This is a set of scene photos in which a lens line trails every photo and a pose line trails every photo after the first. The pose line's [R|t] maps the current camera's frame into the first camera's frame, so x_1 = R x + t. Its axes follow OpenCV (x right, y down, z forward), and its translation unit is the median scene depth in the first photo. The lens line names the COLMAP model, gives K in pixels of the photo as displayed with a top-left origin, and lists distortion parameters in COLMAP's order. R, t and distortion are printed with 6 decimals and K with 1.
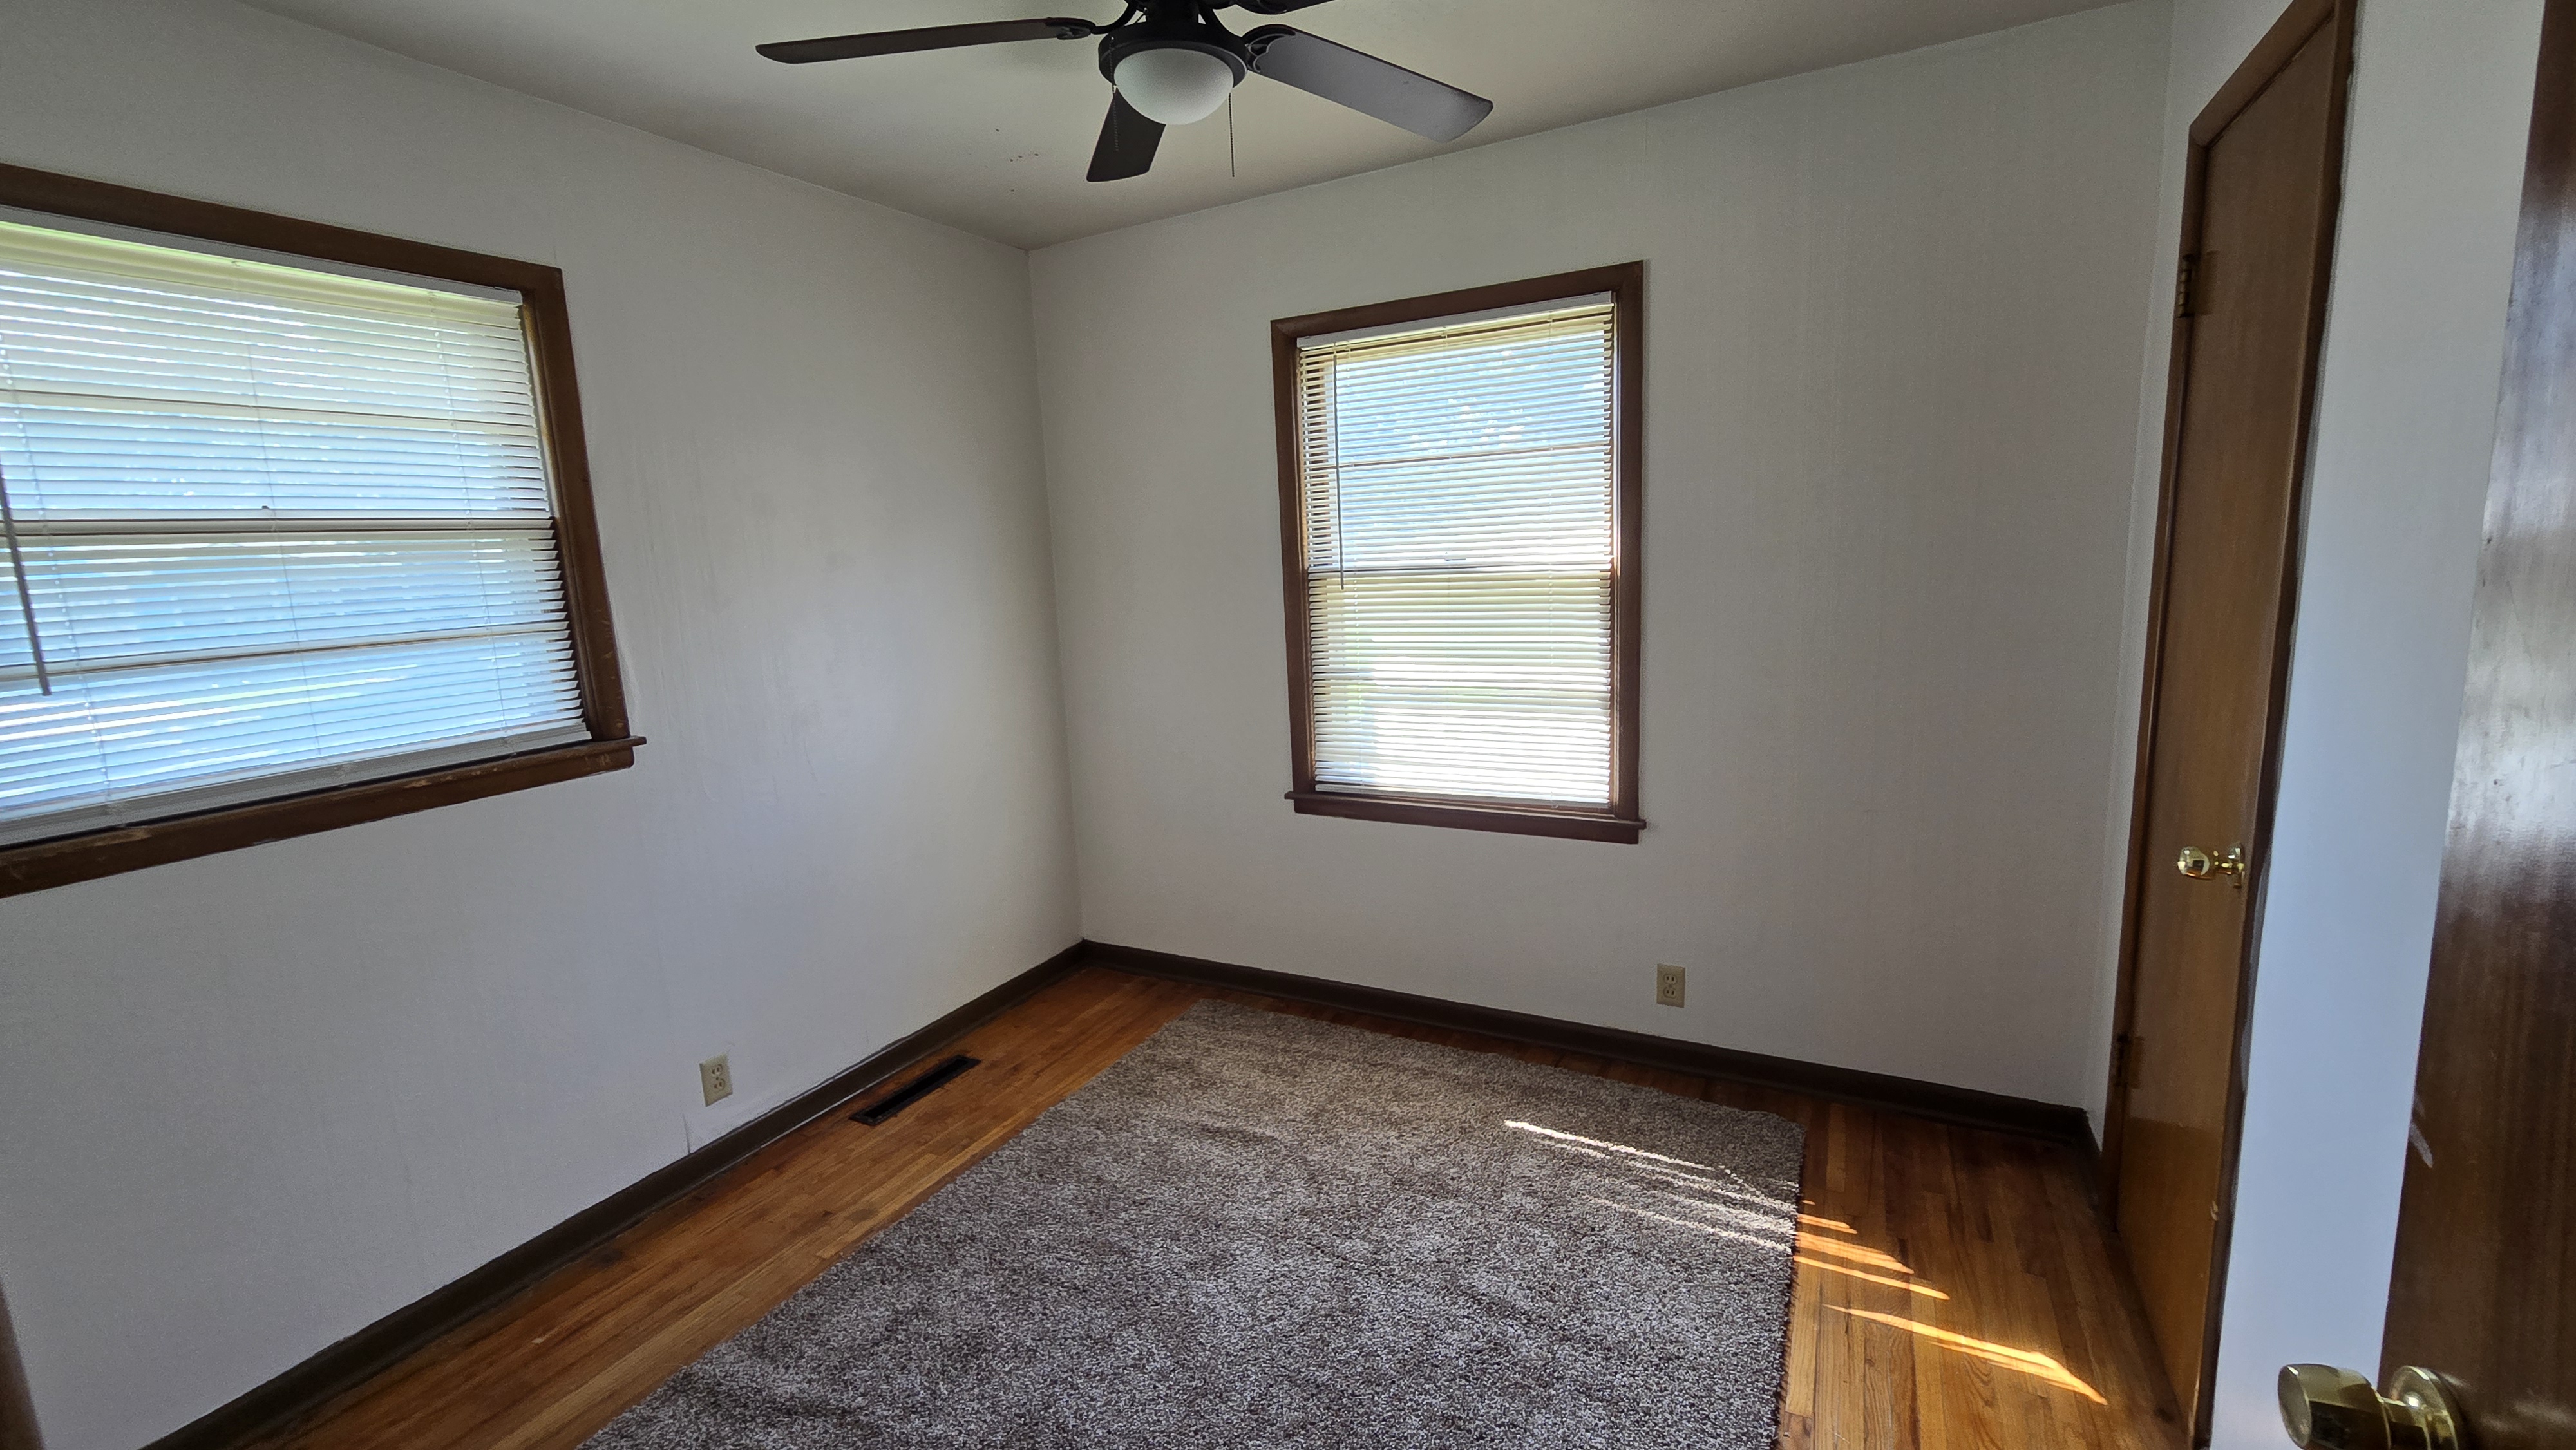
lens RADIAL K [[1059.5, 0, 1287.9], [0, 1059.5, 718.8], [0, 0, 1]] dist [-0.000684, 0.000081]
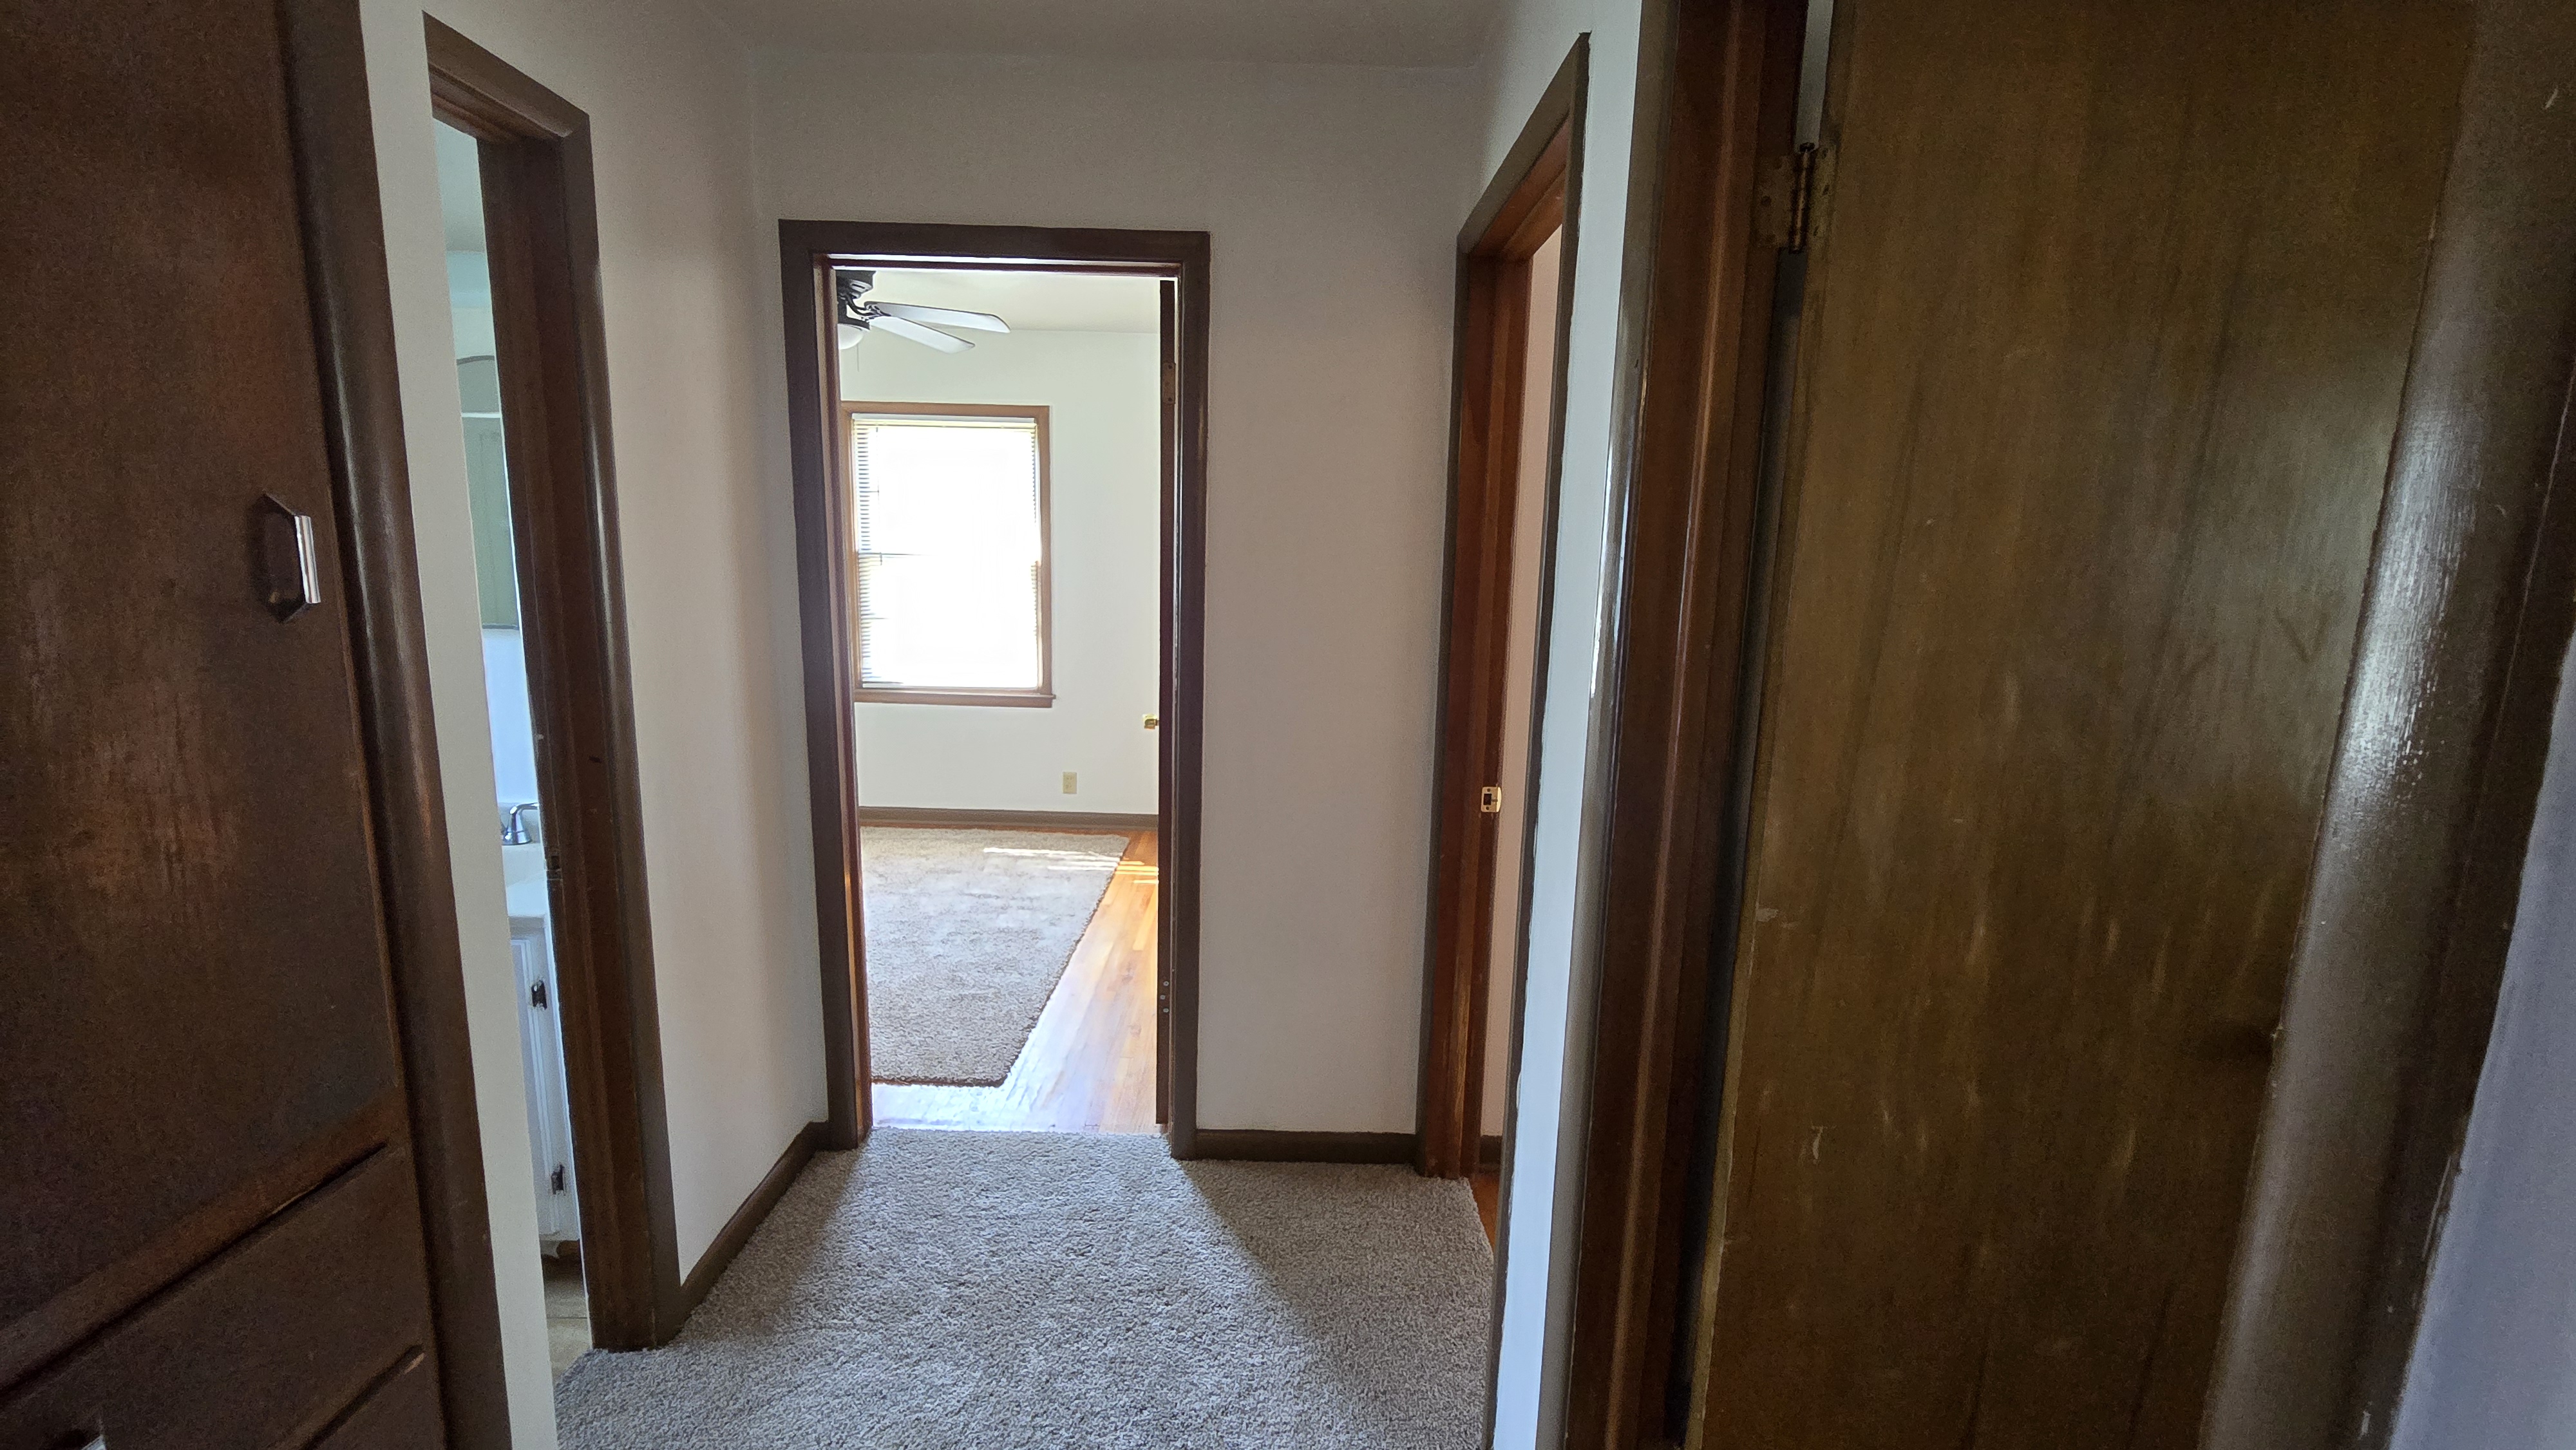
lens RADIAL K [[1059.5, 0, 1265.5], [0, 1059.5, 717.1], [0, 0, 1]] dist [-0.000684, 0.000081]
pose [[0.887359, -0.008583, 0.461000, -0.219423], [0.007507, 0.999963, 0.004167, 0.138353], [-0.461019, -0.000236, 0.887390, -0.917403]]
